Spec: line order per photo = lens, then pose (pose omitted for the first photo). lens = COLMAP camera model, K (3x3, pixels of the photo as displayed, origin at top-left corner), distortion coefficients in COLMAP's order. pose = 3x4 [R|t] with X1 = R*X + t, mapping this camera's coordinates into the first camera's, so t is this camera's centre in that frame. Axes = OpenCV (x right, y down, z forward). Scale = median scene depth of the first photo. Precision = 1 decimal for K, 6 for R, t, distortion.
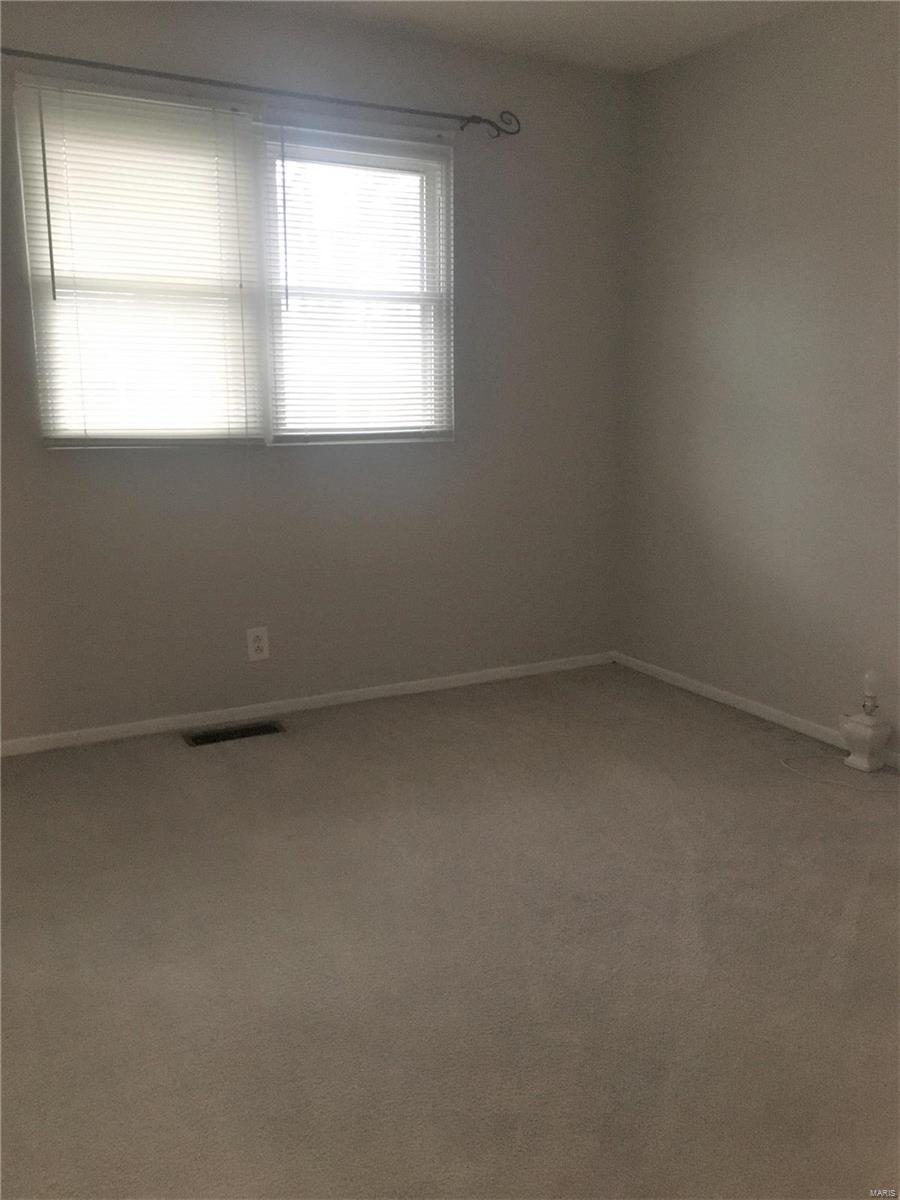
lens RADIAL K [[1017.2, 0, 453.9], [0, 1017.2, 601.2], [0, 0, 1]] dist [0.078086, -0.102077]
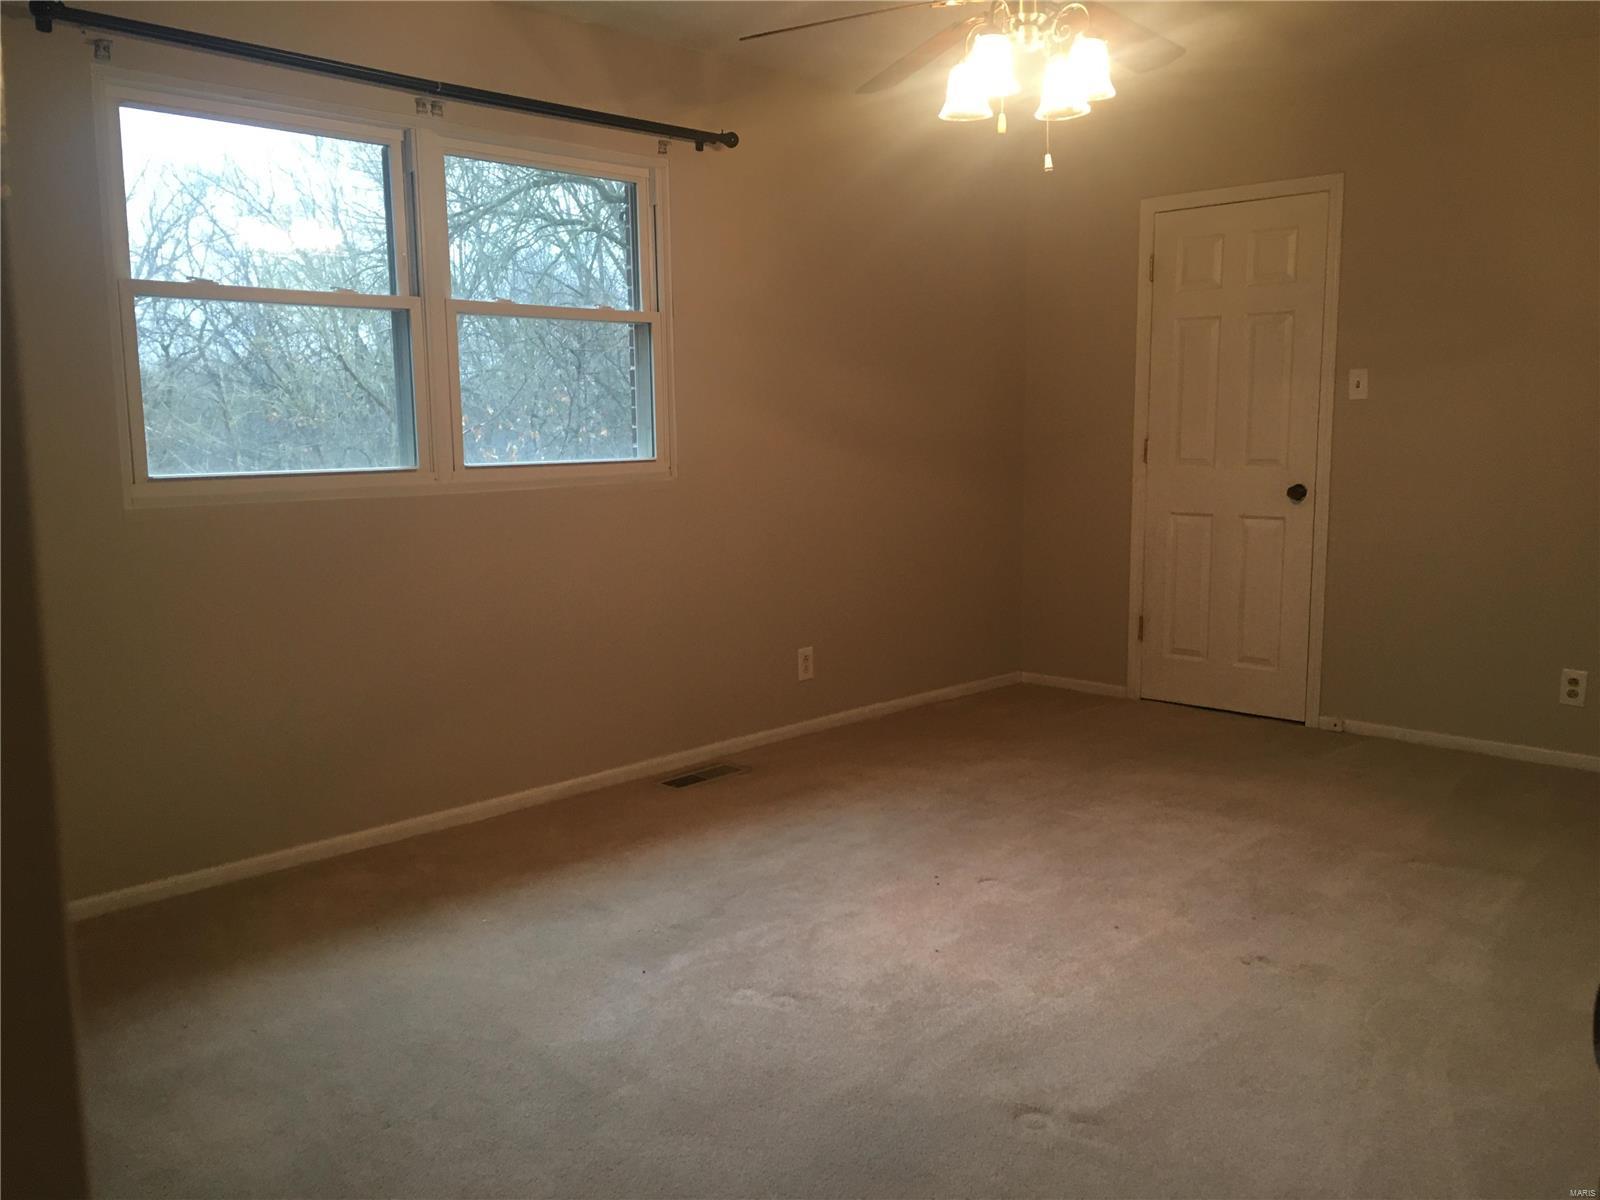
lens RADIAL K [[1356.2, 0, 800.3], [0, 1356.2, 609.0], [0, 0, 1]] dist [0.078086, -0.102077]
pose [[0.954517, -0.055706, 0.292908, -0.592625], [0.075846, 0.995440, -0.057849, 0.065497], [-0.288350, 0.077434, 0.954389, -0.310465]]
